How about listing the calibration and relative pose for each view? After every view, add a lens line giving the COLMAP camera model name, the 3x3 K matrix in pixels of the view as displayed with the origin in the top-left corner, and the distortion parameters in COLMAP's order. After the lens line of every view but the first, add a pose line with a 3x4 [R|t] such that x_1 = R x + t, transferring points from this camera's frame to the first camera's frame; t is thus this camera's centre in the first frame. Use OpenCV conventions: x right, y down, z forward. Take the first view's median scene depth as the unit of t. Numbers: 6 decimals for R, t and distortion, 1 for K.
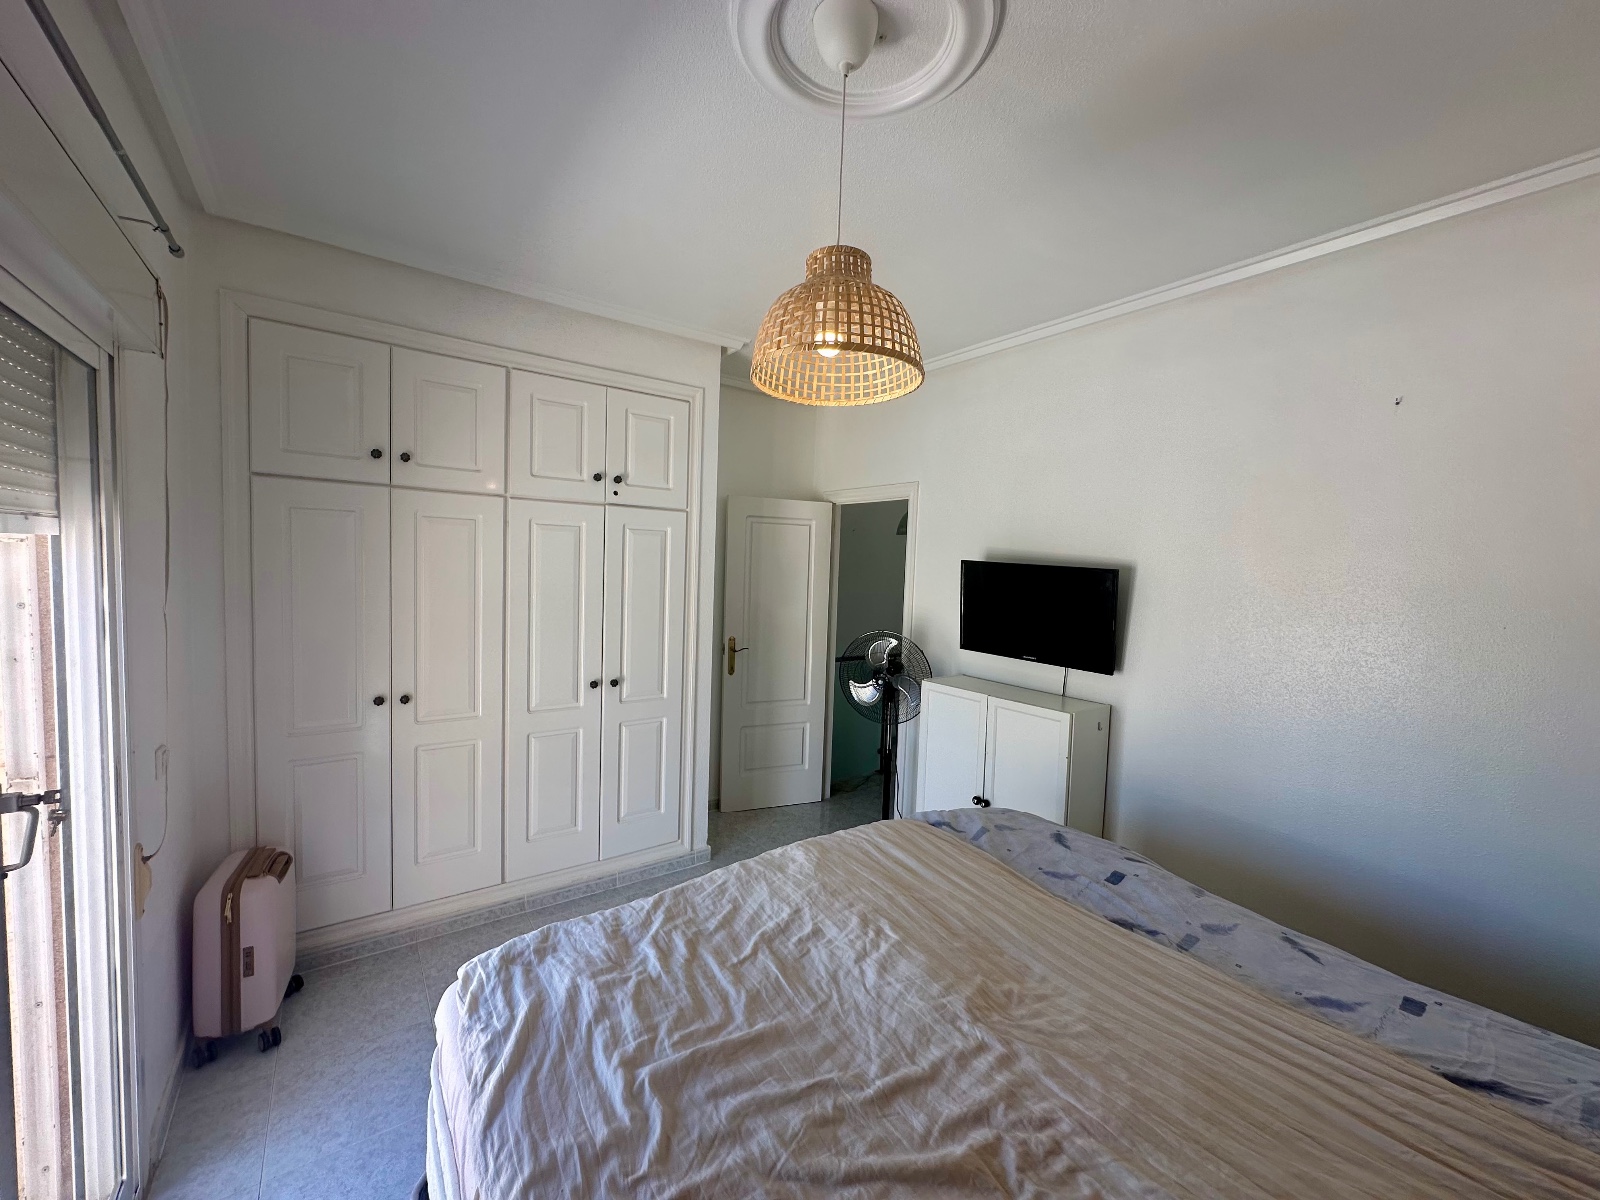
lens RADIAL K [[637.6, 0, 797.8], [0, 637.6, 597.5], [0, 0, 1]] dist [-0.002422, -0.000490]
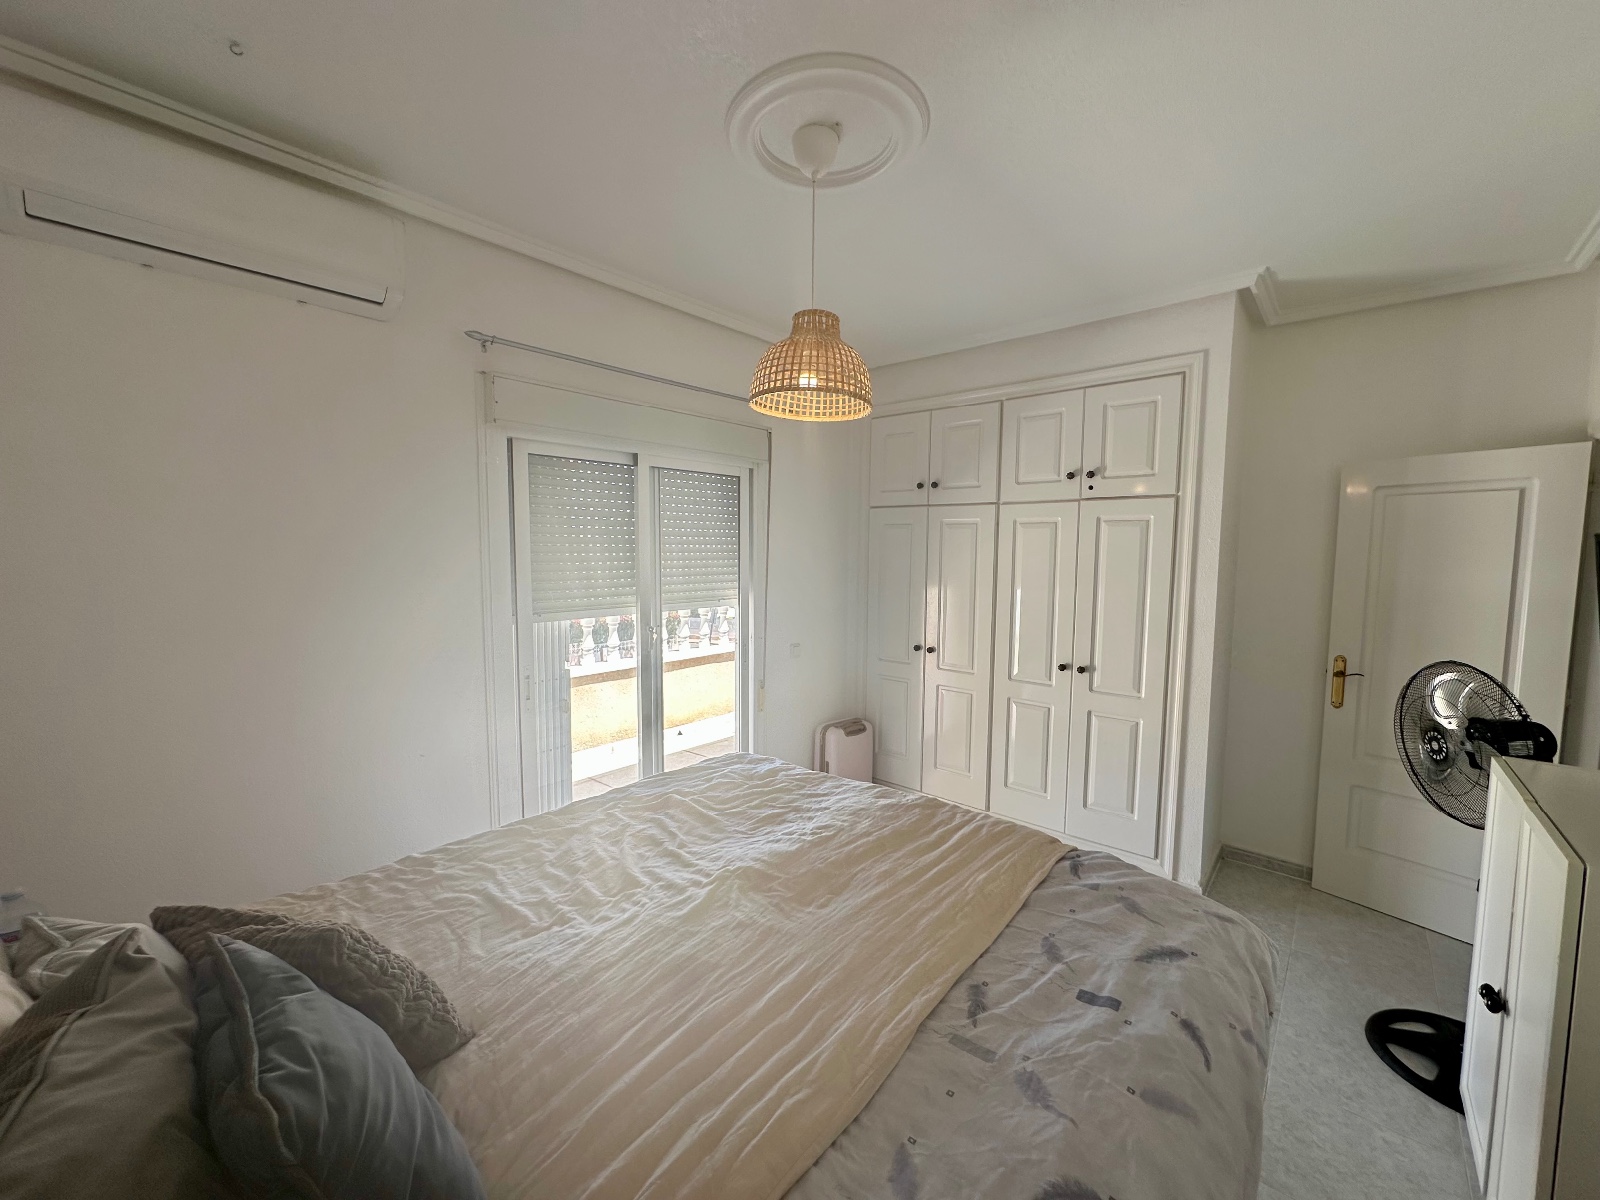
lens RADIAL K [[637.6, 0, 799.2], [0, 637.6, 594.3], [0, 0, 1]] dist [-0.002422, -0.000490]
pose [[0.225853, 0.037409, -0.973443, 0.939202], [-0.055236, 0.998147, 0.025543, 0.014522], [0.972594, 0.048000, 0.227501, 0.463296]]
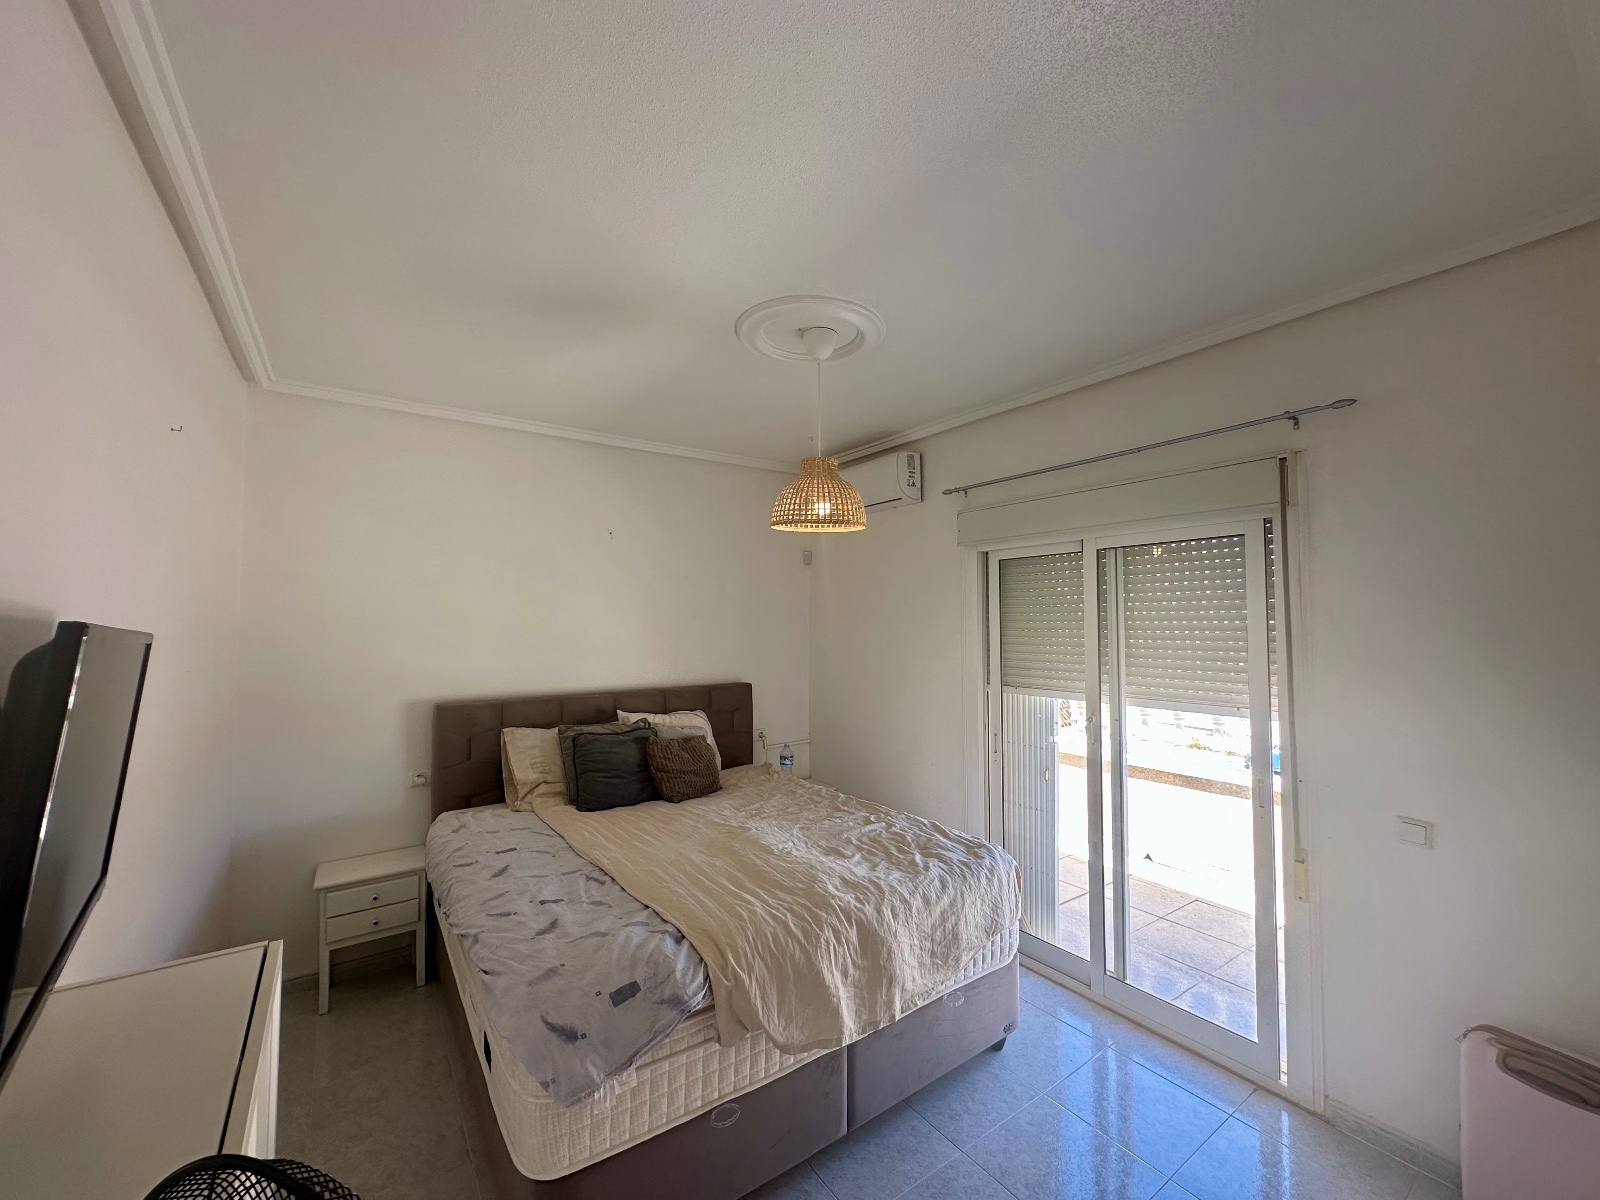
lens RADIAL K [[637.6, 0, 806.6], [0, 637.6, 599.0], [0, 0, 1]] dist [-0.002422, -0.000490]
pose [[-0.999443, -0.032454, 0.007805, 0.048151], [-0.032288, 0.999268, 0.020515, -0.122565], [-0.008465, 0.020252, -0.999759, 1.878508]]
